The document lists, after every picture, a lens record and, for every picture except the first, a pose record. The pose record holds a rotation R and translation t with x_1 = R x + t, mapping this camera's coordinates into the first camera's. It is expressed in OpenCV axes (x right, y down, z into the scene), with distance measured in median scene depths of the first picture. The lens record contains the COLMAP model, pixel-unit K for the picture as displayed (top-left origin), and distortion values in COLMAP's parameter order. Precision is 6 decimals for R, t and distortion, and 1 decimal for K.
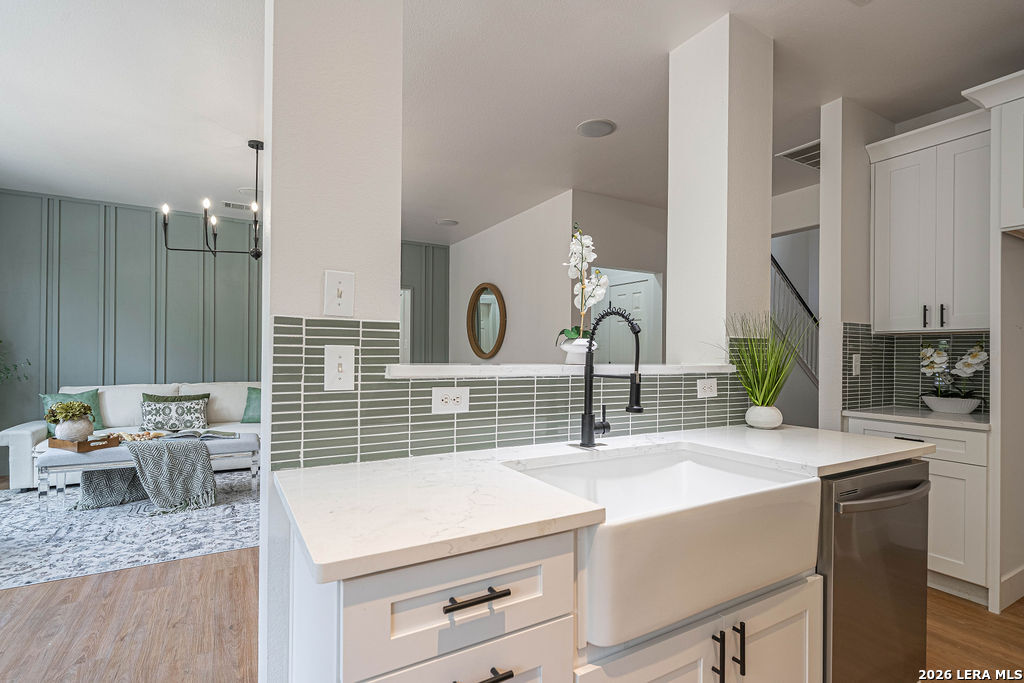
lens RADIAL K [[492.5, 0, 502.6], [0, 492.5, 347.8], [0, 0, 1]] dist [0.001346, 0.000538]
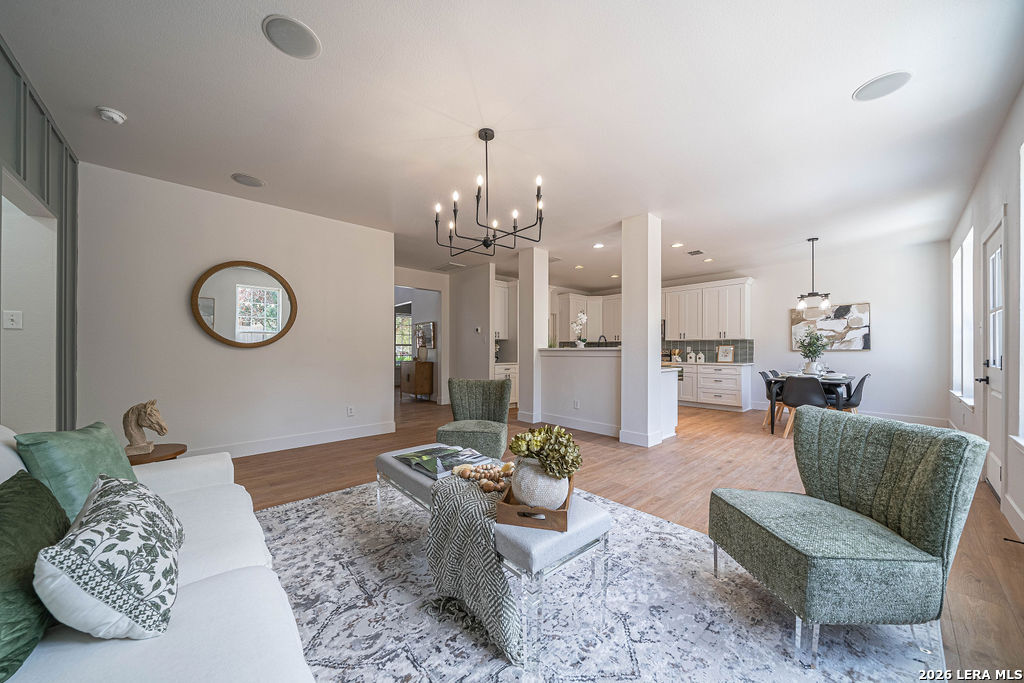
lens RADIAL K [[352.3, 0, 503.8], [0, 352.3, 349.2], [0, 0, 1]] dist [-0.005865, -0.000596]
pose [[-0.205784, -0.004254, 0.978588, -1.394510], [-0.016609, 0.999862, 0.000854, 0.032919], [-0.978457, -0.016078, -0.205826, 1.277828]]
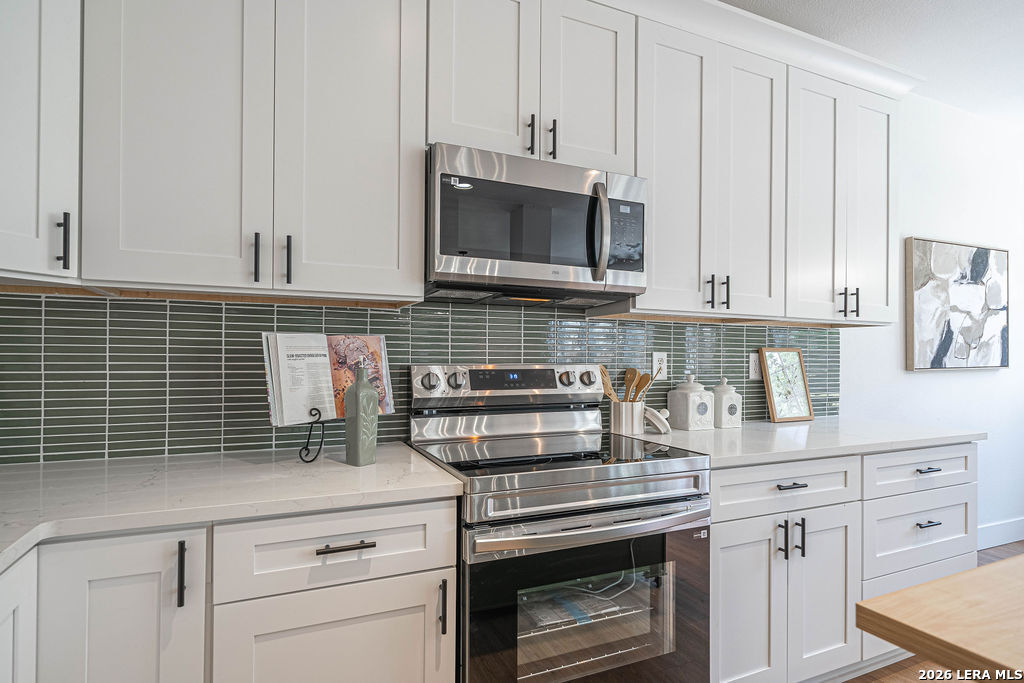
lens RADIAL K [[541.3, 0, 507.2], [0, 541.3, 349.1], [0, 0, 1]] dist [-0.000340, 0.001377]
pose [[-0.995967, -0.017431, 0.088016, 0.872982], [-0.019316, 0.999601, -0.020616, 0.011970], [-0.087621, -0.022233, -0.995906, 0.284147]]
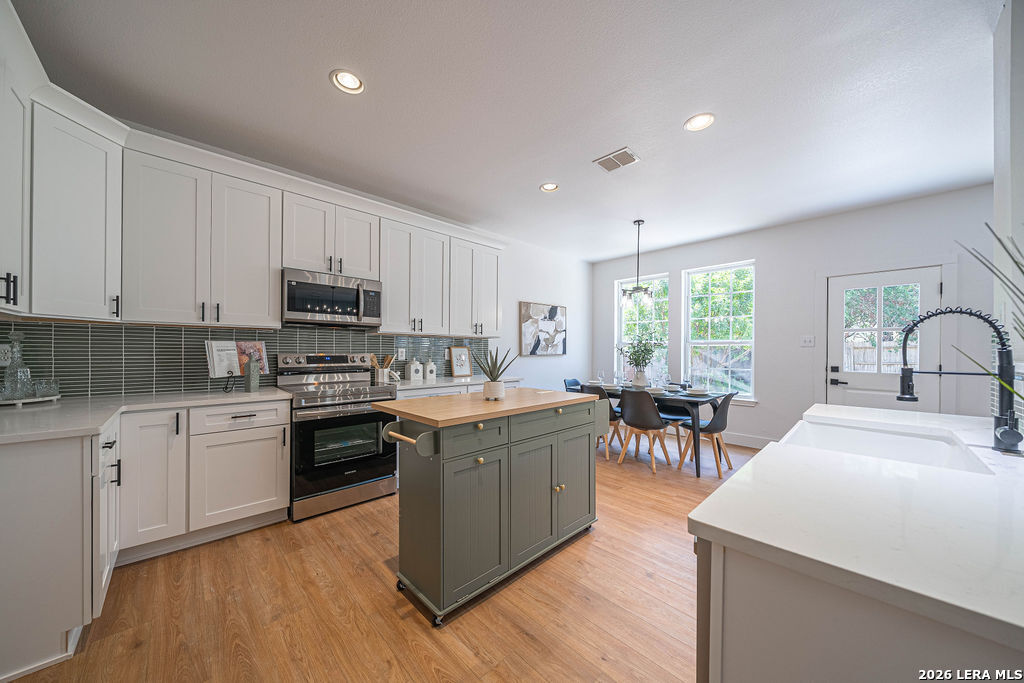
lens RADIAL K [[352.3, 0, 507.9], [0, 352.3, 350.2], [0, 0, 1]] dist [-0.005865, -0.000596]
pose [[-0.969011, -0.016835, -0.246441, 0.673982], [-0.013740, 0.999804, -0.014274, 0.014166], [0.246633, -0.010446, -0.969053, 0.739902]]
